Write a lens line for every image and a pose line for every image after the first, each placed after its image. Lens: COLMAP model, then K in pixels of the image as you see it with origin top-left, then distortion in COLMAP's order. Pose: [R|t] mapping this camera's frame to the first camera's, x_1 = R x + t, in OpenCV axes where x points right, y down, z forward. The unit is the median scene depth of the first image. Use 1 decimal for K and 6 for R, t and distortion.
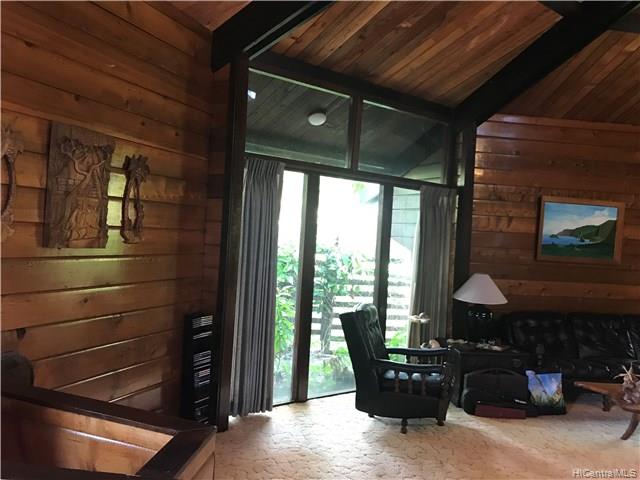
lens RADIAL K [[533.5, 0, 319.3], [0, 533.5, 234.3], [0, 0, 1]] dist [0.002037, 0.005760]
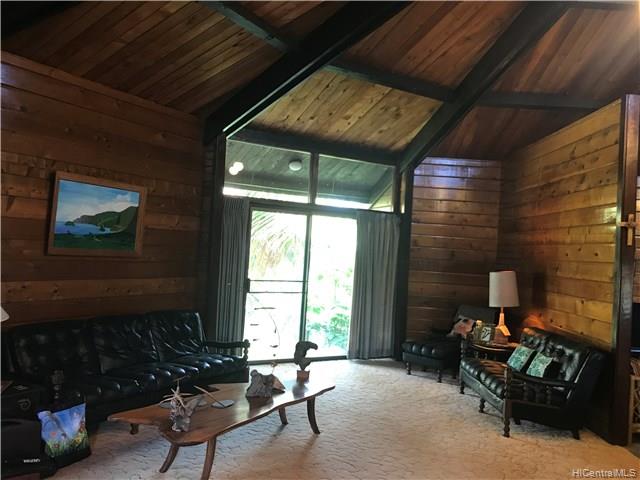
lens RADIAL K [[533.5, 0, 319.3], [0, 533.5, 234.3], [0, 0, 1]] dist [0.002037, 0.005760]
pose [[0.620697, 0.003520, 0.784043, 0.048115], [-0.027227, 0.999484, 0.017067, -0.004121], [-0.783578, -0.031941, 0.620472, 0.218267]]
